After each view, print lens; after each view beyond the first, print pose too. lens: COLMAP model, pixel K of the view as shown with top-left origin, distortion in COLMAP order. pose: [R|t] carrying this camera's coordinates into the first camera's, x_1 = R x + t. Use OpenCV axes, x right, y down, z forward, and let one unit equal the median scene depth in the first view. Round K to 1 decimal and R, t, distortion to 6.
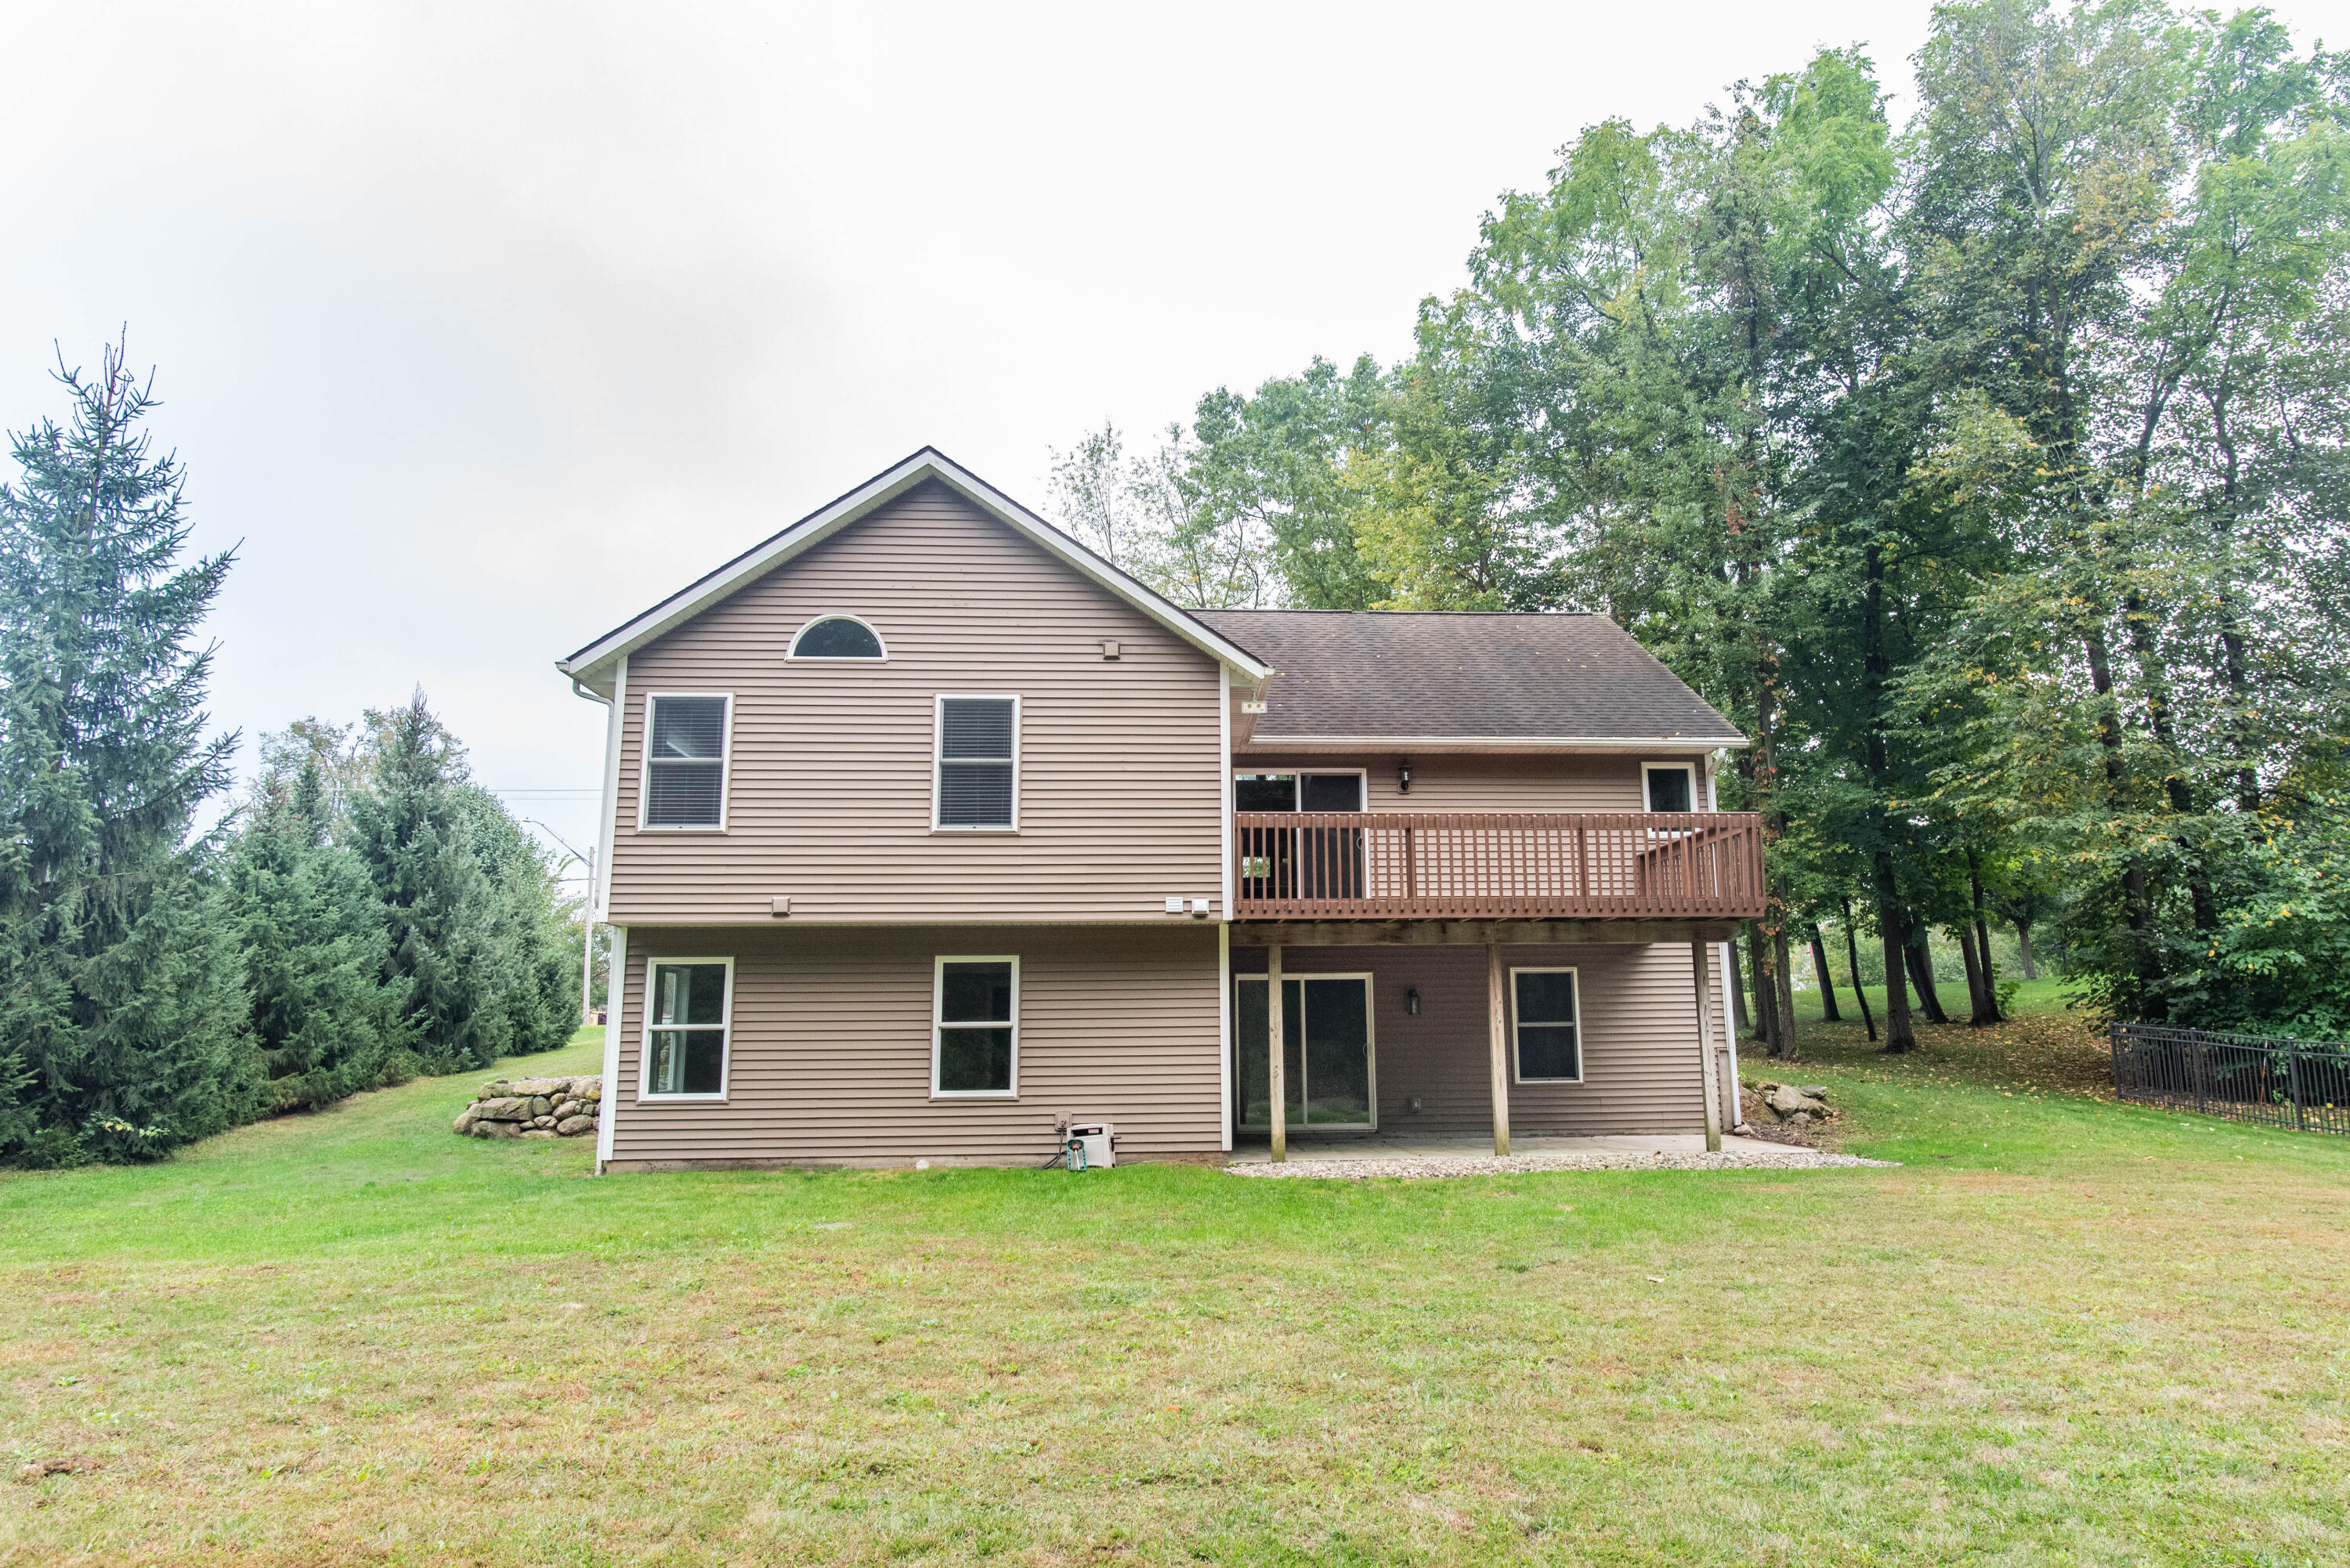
lens RADIAL K [[1378.4, 0, 1219.7], [0, 1378.4, 781.1], [0, 0, 1]] dist [-0.003469, -0.000248]
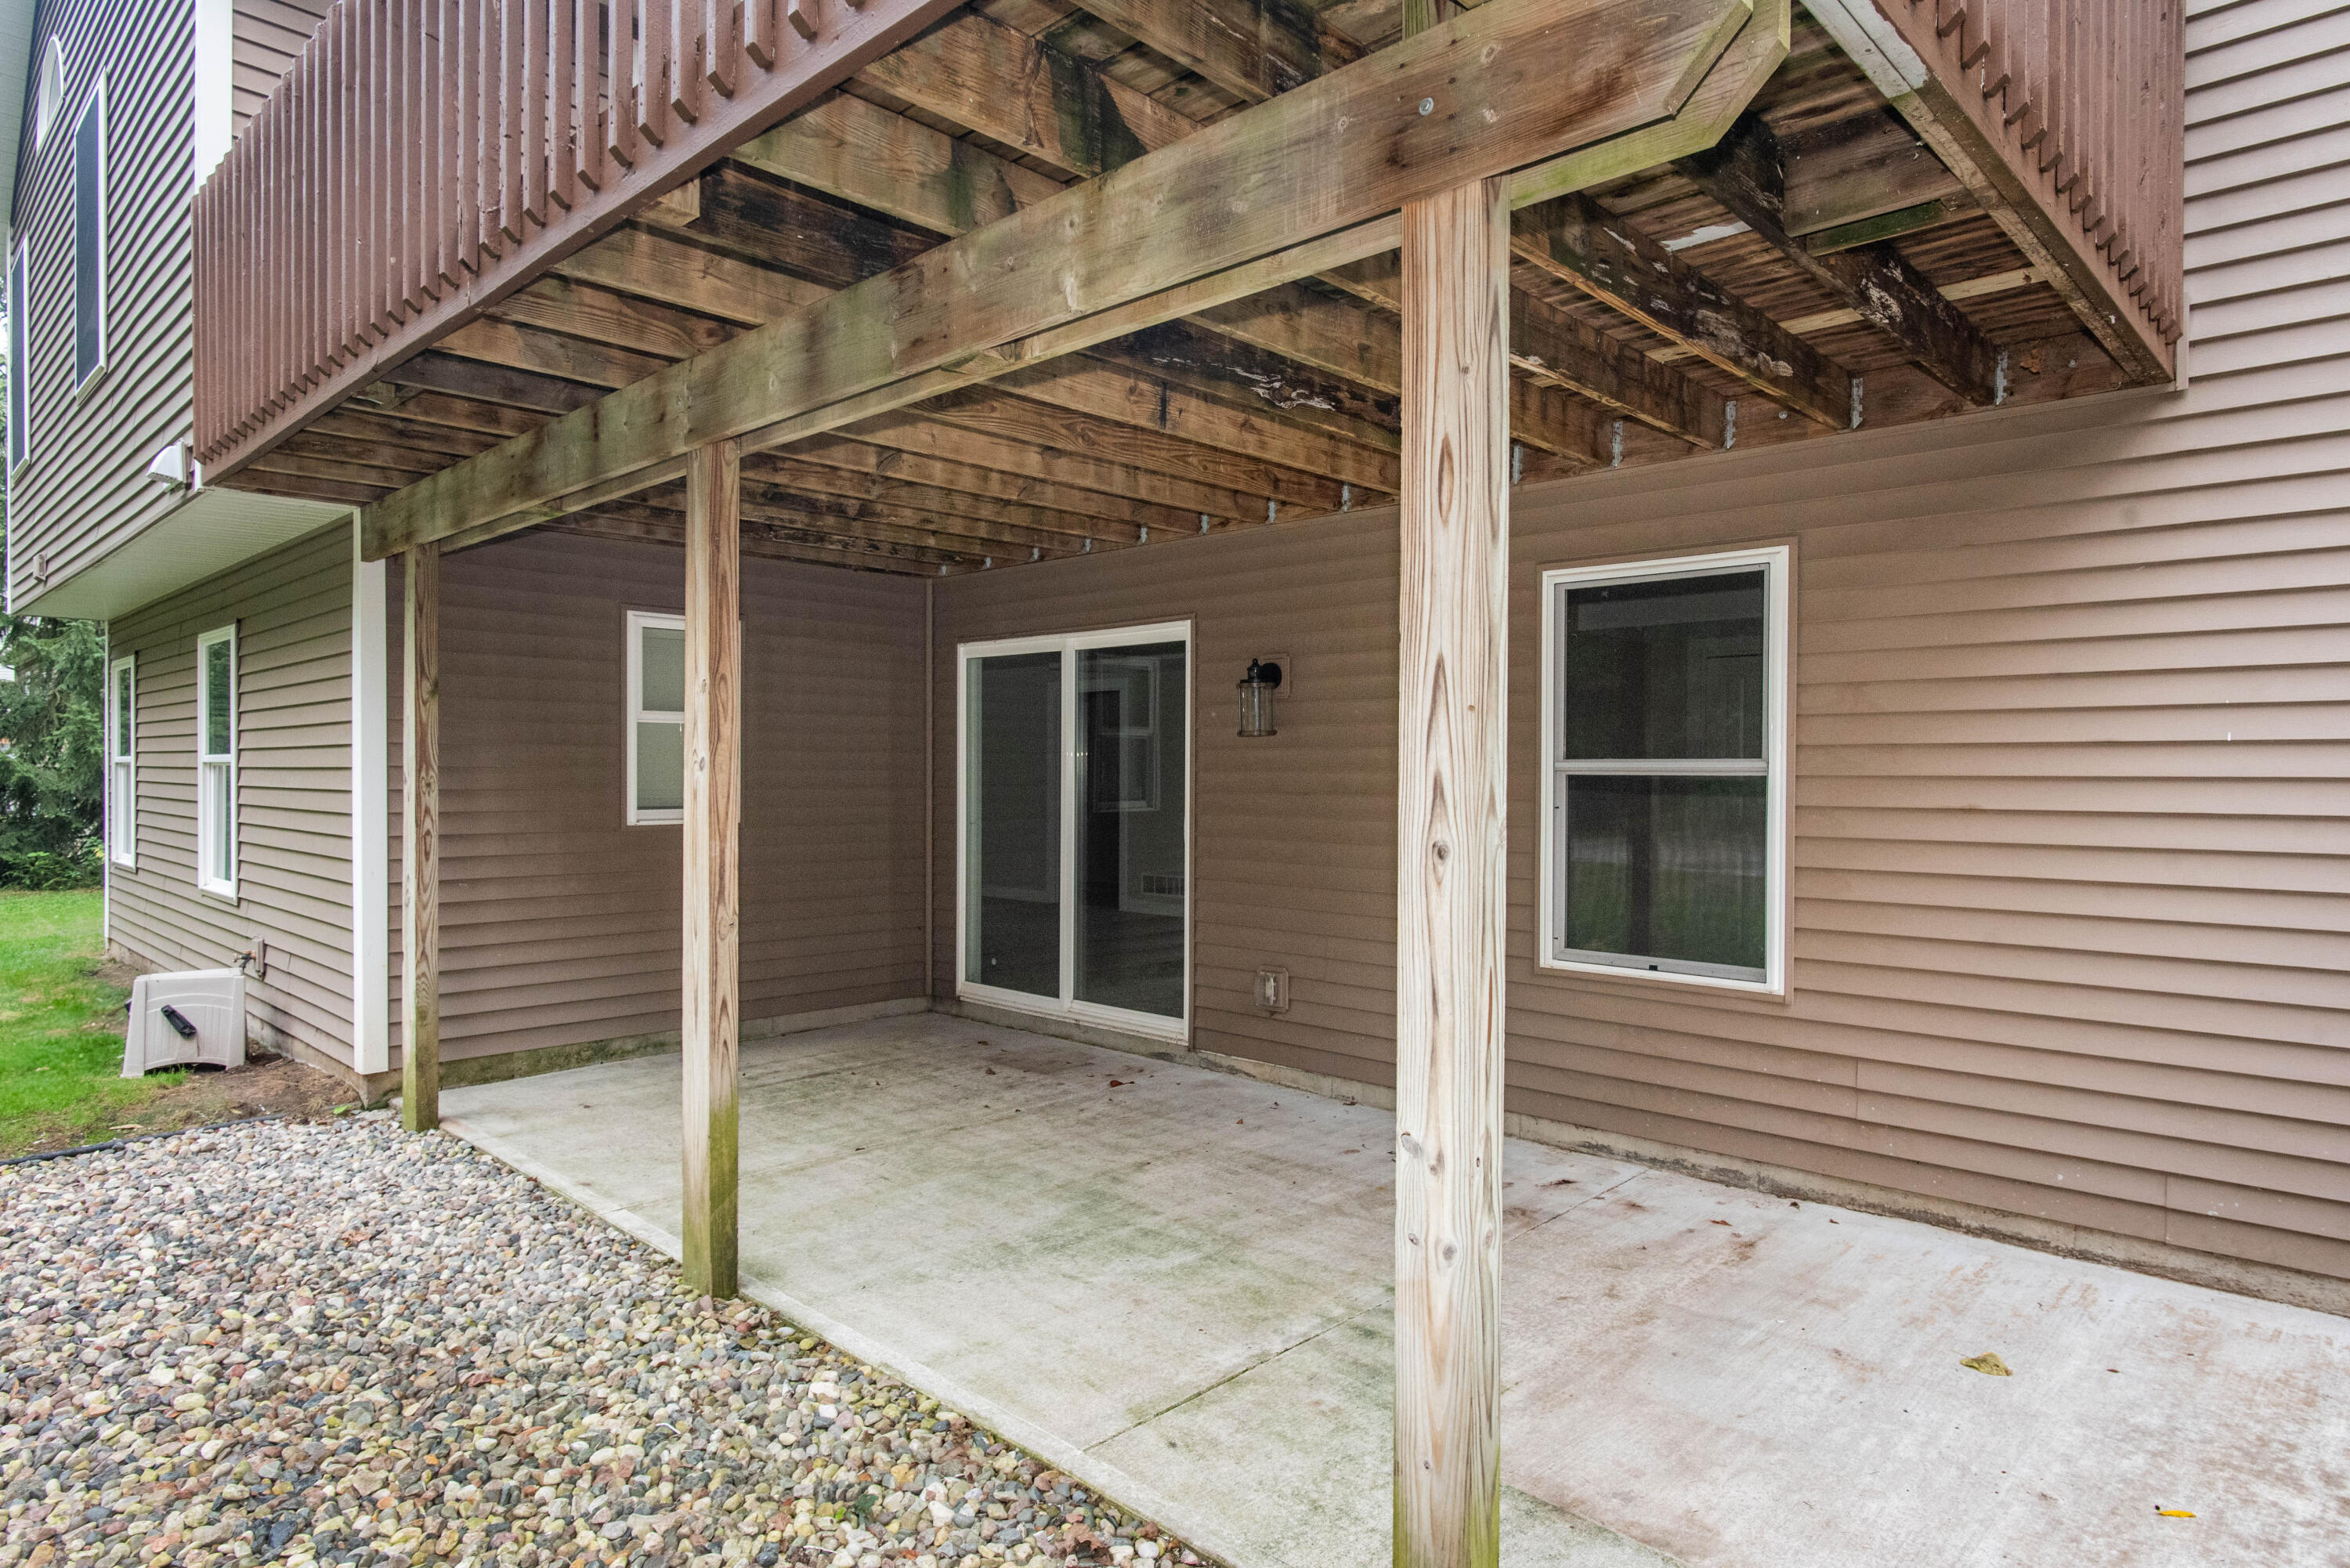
lens RADIAL K [[1329.6, 0, 1178.7], [0, 1329.6, 783.9], [0, 0, 1]] dist [-0.003261, 0.000518]
pose [[0.680052, 0.021240, -0.732856, 0.434068], [0.128517, 0.980650, 0.147678, 0.153328], [0.721812, -0.194613, 0.664163, 0.899559]]
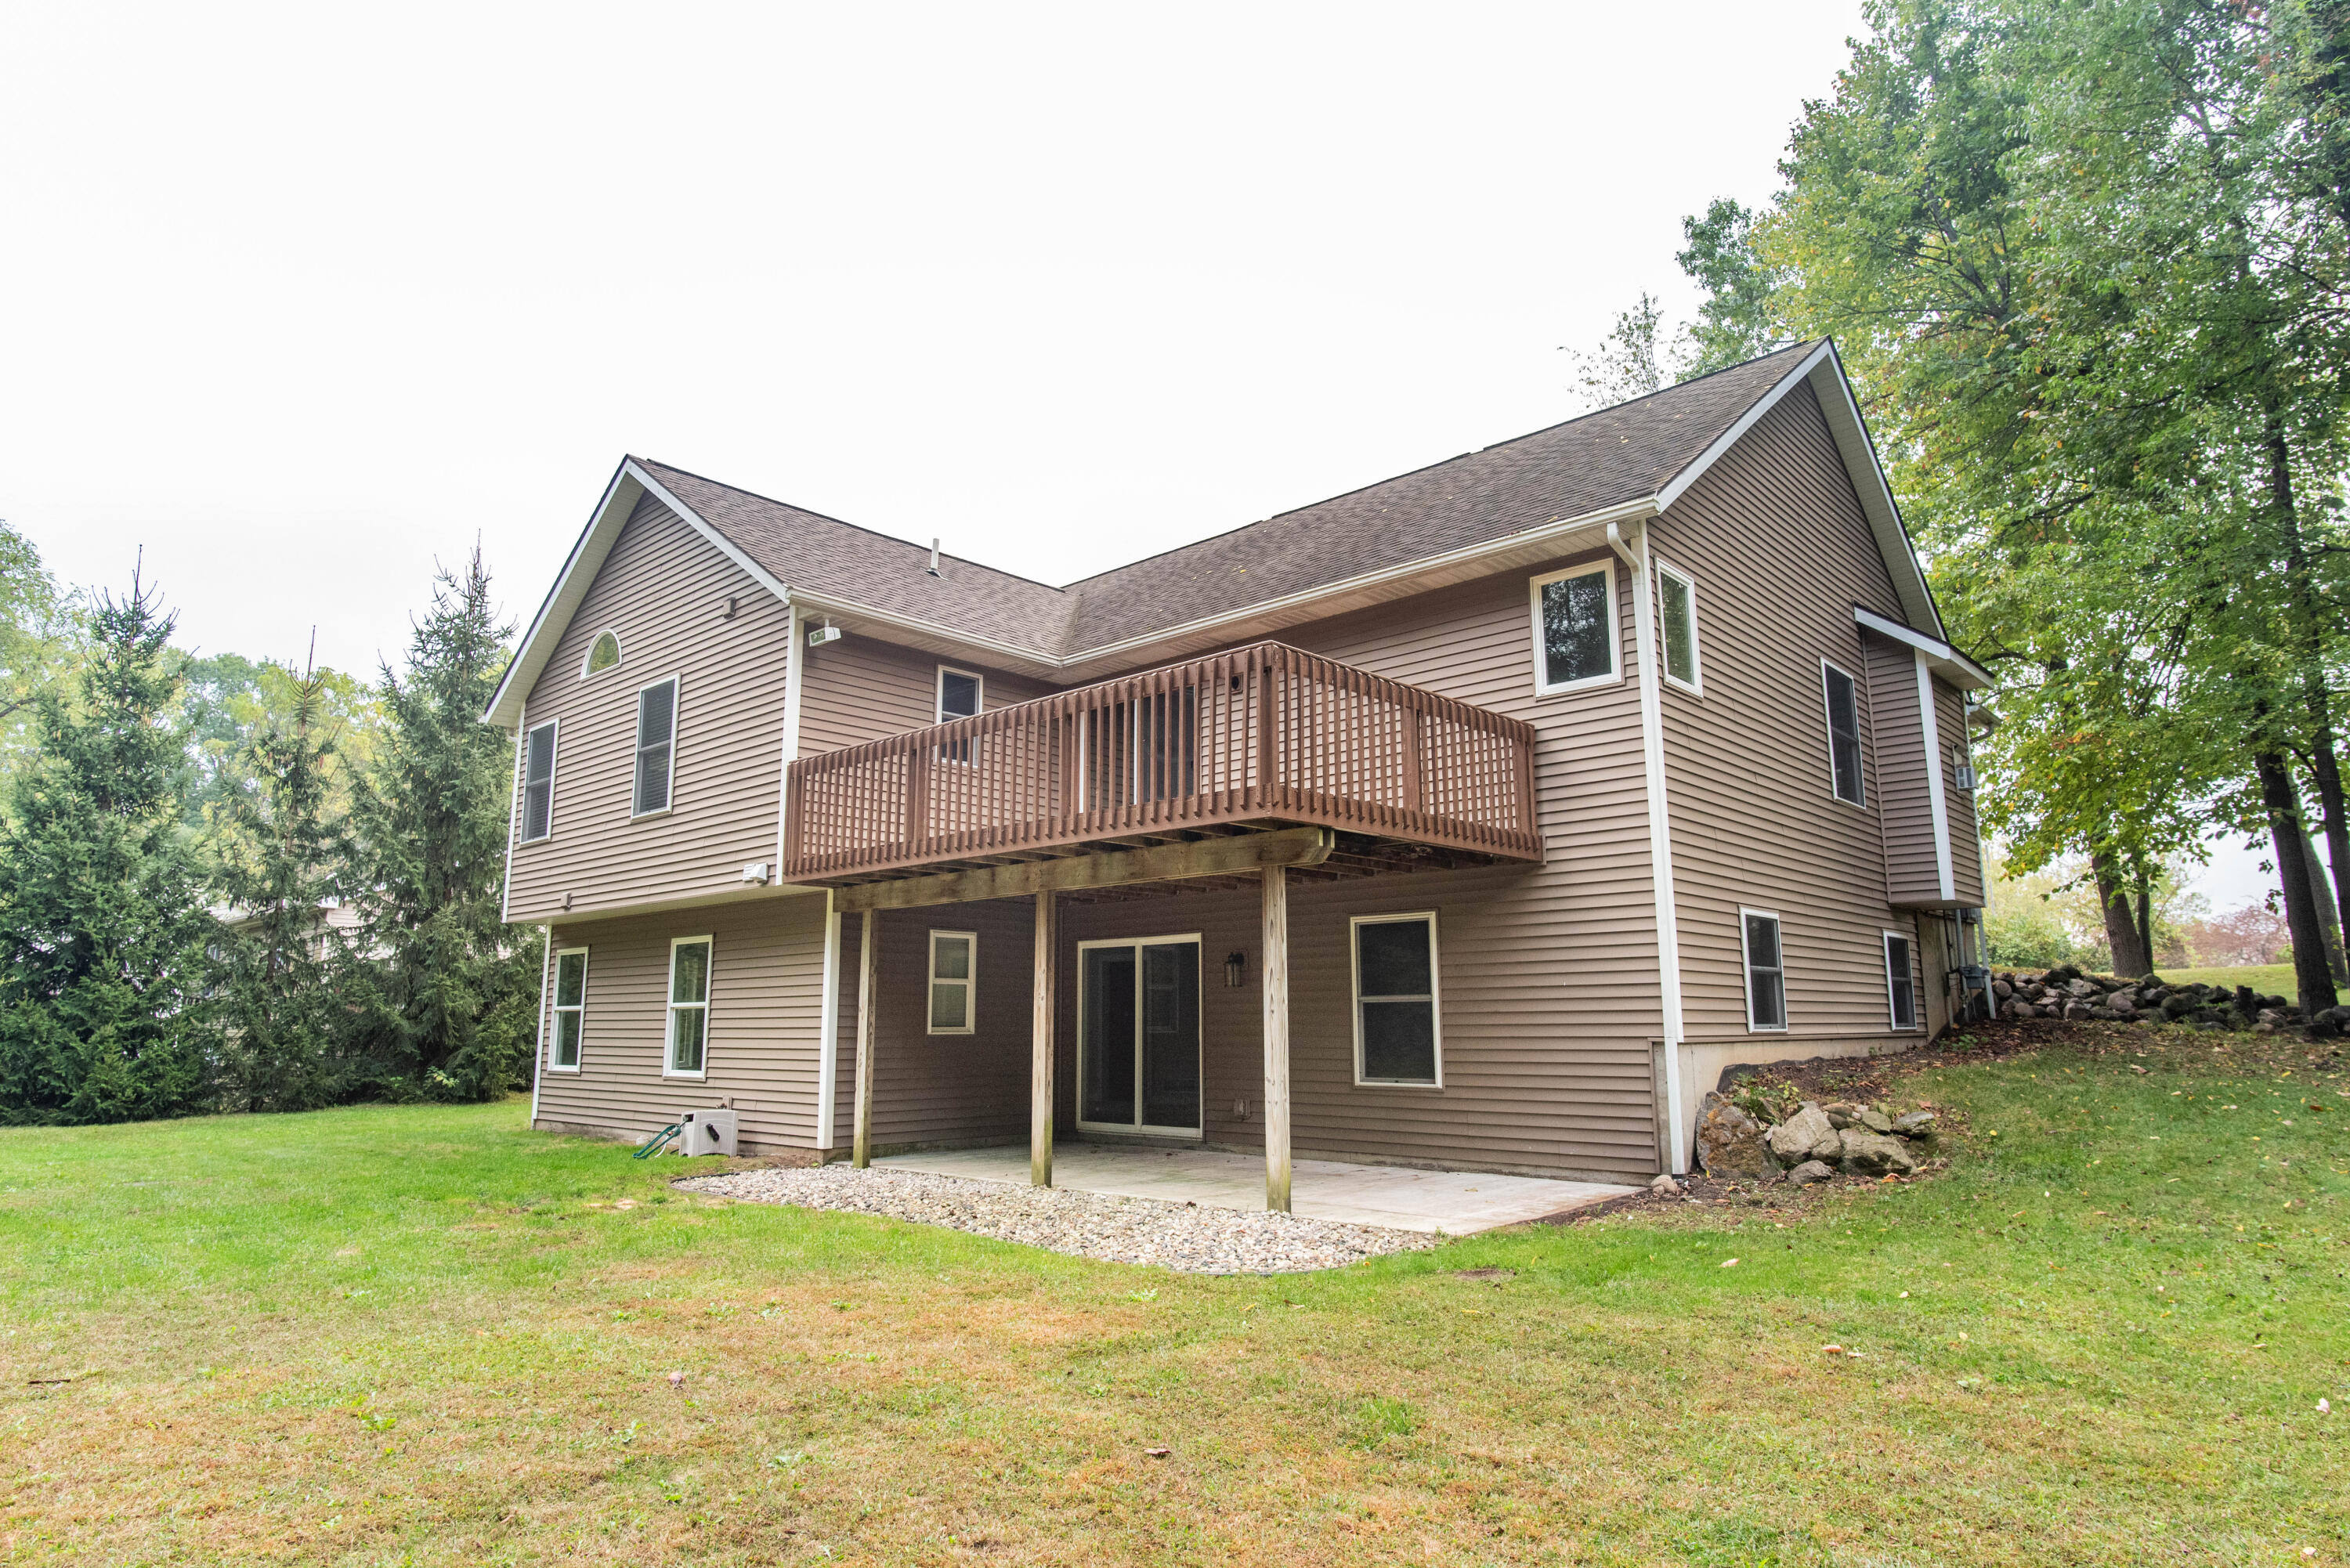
lens RADIAL K [[1329.6, 0, 1178.7], [0, 1329.6, 783.9], [0, 0, 1]] dist [-0.003261, 0.000518]
pose [[0.693363, -0.122939, -0.710024, 0.757677], [0.134434, 0.990109, -0.040155, 0.100654], [0.707937, -0.067609, 0.703032, 0.565993]]
